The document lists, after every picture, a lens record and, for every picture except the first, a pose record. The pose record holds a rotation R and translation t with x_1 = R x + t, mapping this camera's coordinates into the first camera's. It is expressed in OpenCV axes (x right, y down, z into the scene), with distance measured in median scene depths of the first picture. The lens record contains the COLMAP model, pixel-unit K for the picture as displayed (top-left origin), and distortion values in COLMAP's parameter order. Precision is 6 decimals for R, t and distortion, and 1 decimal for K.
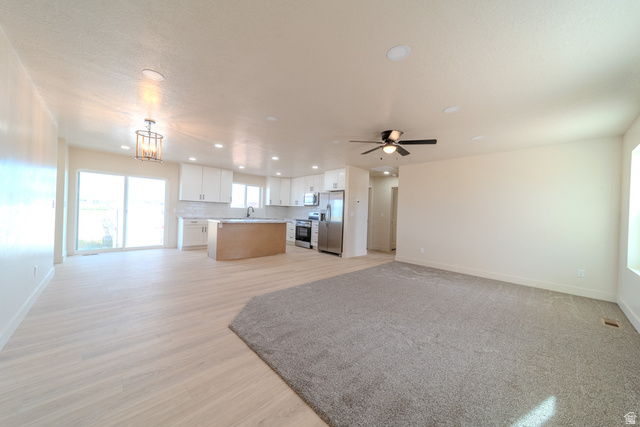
lens RADIAL K [[223.5, 0, 316.5], [0, 223.5, 212.6], [0, 0, 1]] dist [0.001705, -0.000096]
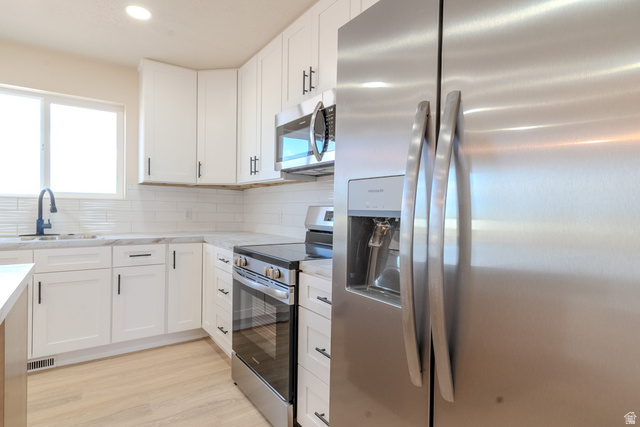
lens RADIAL K [[324.2, 0, 312.7], [0, 324.2, 212.7], [0, 0, 1]] dist [-0.009511, 0.001497]
pose [[0.990074, -0.018655, -0.139303, 0.016261], [0.020100, 0.999758, 0.008974, 0.000117], [0.139102, -0.011685, 0.990209, 0.842709]]
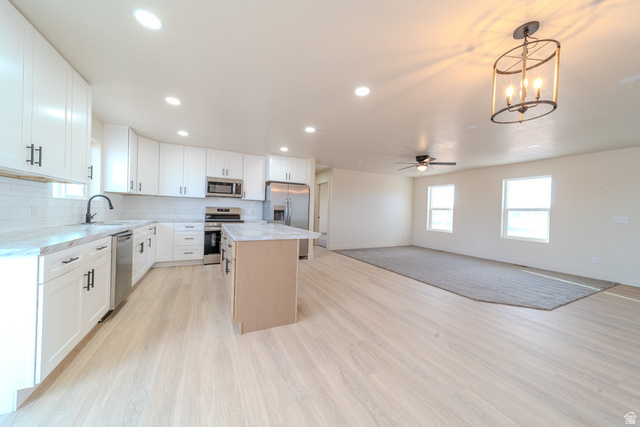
lens RADIAL K [[223.5, 0, 319.3], [0, 223.5, 213.3], [0, 0, 1]] dist [0.001705, -0.000096]
pose [[0.292503, -0.037884, 0.955514, -0.648799], [-0.017352, 0.998840, 0.044913, -0.022560], [-0.956107, -0.029718, 0.291506, 0.620109]]
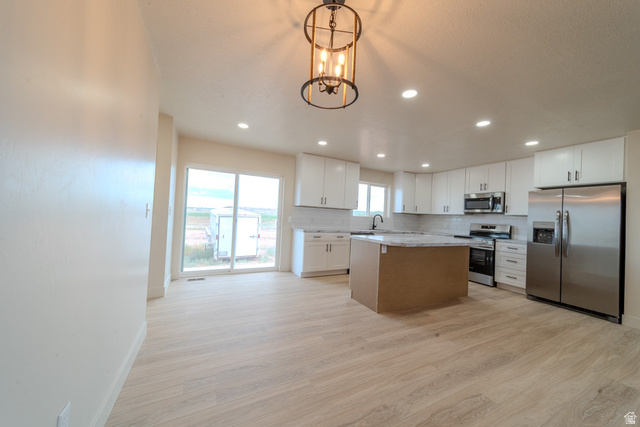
lens RADIAL K [[223.5, 0, 315.4], [0, 223.5, 212.2], [0, 0, 1]] dist [0.001705, -0.000096]
pose [[0.956524, 0.004045, -0.291624, -0.326659], [-0.013867, 0.999404, -0.031620, -0.011024], [0.291322, 0.034289, 0.956010, 0.312542]]
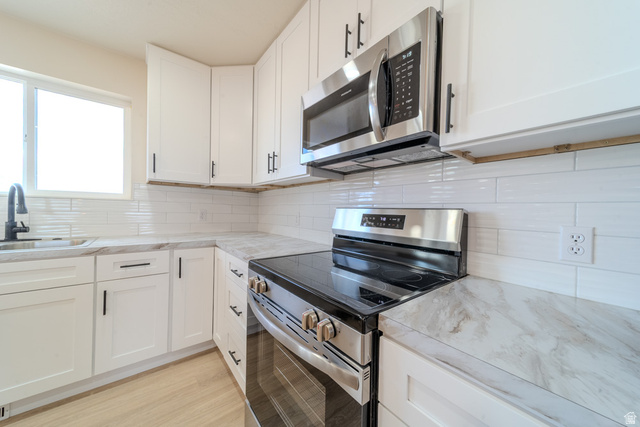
lens RADIAL K [[223.5, 0, 316.5], [0, 223.5, 211.5], [0, 0, 1]] dist [0.001705, -0.000096]
pose [[0.996439, -0.013633, -0.083203, -0.040283], [0.013964, 0.999897, 0.003401, -0.001748], [0.083148, -0.004551, 0.996527, 0.983600]]
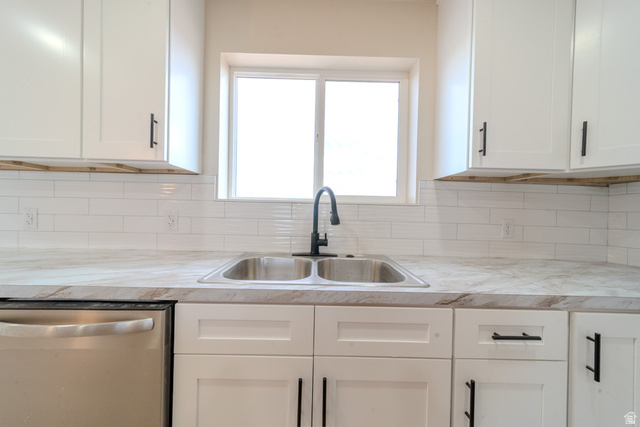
lens RADIAL K [[223.5, 0, 315.0], [0, 223.5, 212.9], [0, 0, 1]] dist [0.001705, -0.000096]
pose [[0.724476, -0.009967, -0.689228, -0.231231], [0.002851, 0.999930, -0.011464, -0.009686], [0.689295, 0.006340, 0.724453, 1.042790]]
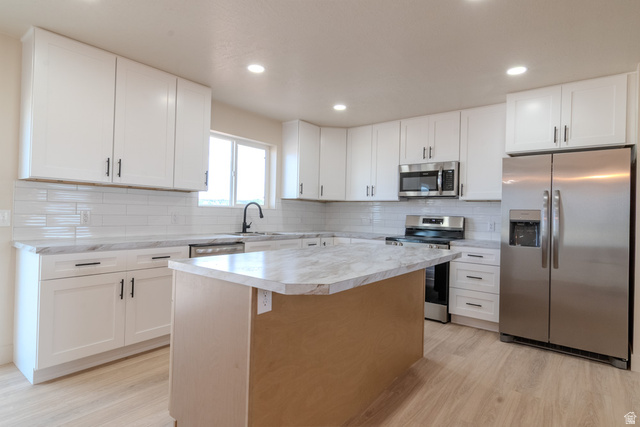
lens RADIAL K [[349.8, 0, 318.2], [0, 349.8, 210.6], [0, 0, 1]] dist [0.017786, -0.003623]
pose [[0.988744, -0.008961, 0.149349, -0.324505], [0.009876, 0.999937, -0.005388, -0.011649], [-0.149291, 0.006802, 0.988770, 0.527272]]
